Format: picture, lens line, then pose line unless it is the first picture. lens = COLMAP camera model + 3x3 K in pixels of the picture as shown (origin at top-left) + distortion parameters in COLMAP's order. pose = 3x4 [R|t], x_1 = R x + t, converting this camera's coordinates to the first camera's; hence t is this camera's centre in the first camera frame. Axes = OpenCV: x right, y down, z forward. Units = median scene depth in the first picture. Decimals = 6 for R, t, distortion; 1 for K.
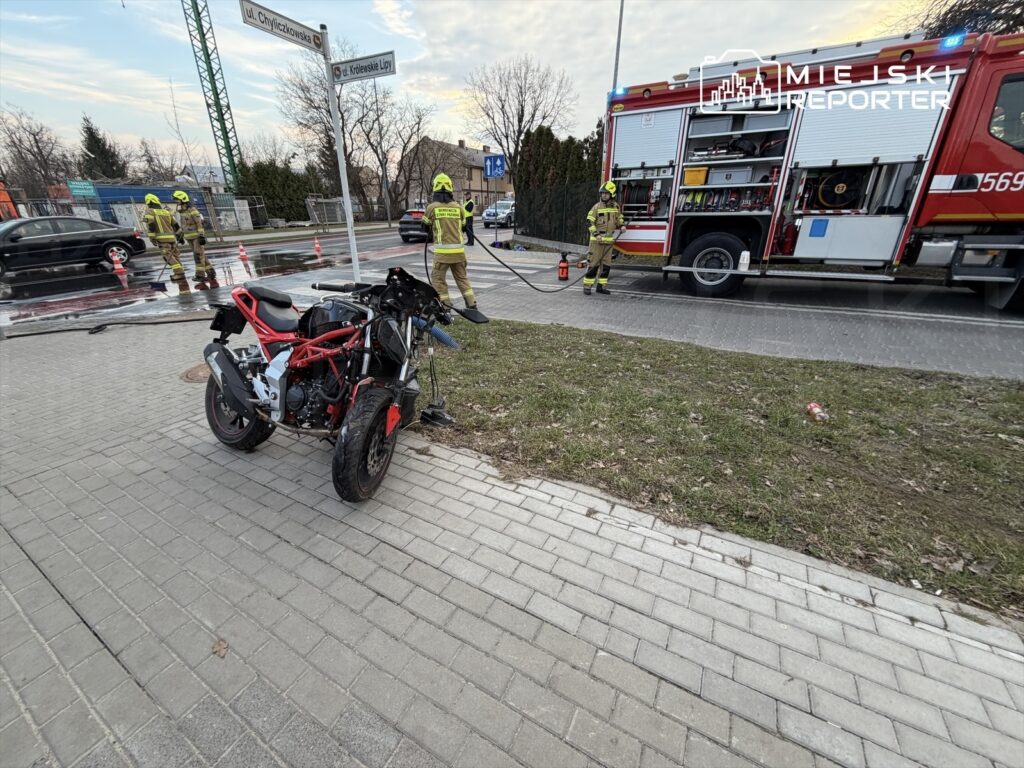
lens RADIAL K [[411.5, 0, 515.5], [0, 411.5, 384.9], [0, 0, 1]] dist [-0.001019, 0.000101]
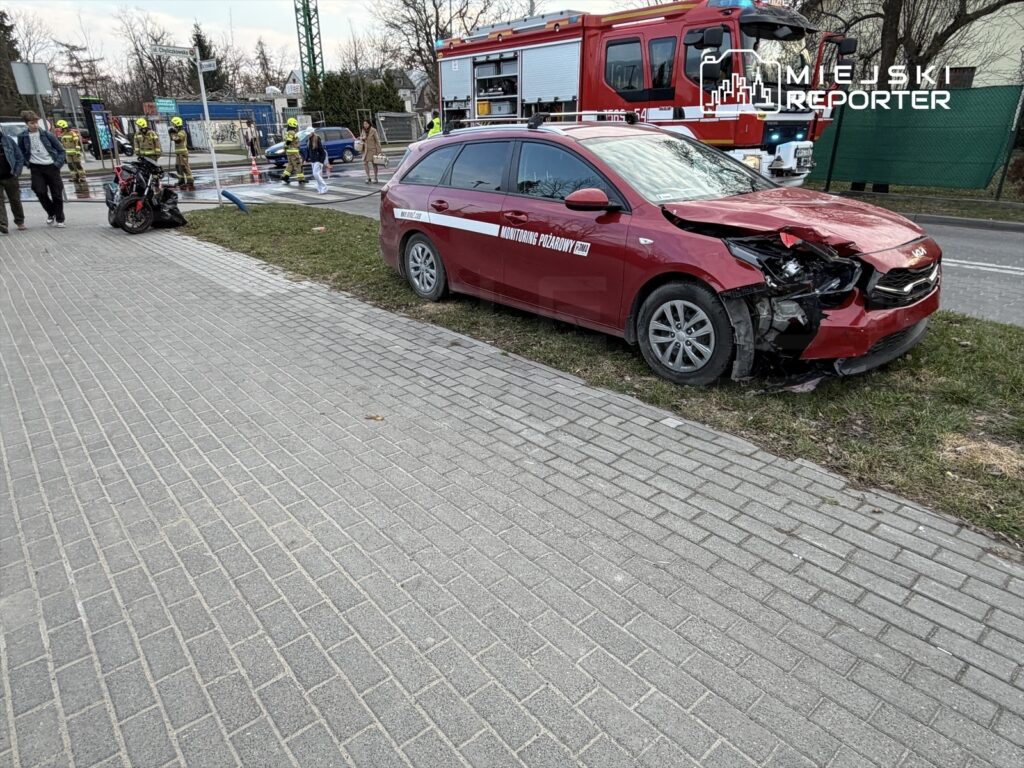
lens RADIAL K [[626.0, 0, 510.1], [0, 626.0, 388.4], [0, 0, 1]] dist [-0.017884, 0.002542]
pose [[0.945159, 0.132222, -0.298650, 0.237695], [-0.132913, 0.990963, 0.018091, 0.060665], [0.298343, 0.022595, 0.954191, -0.157261]]
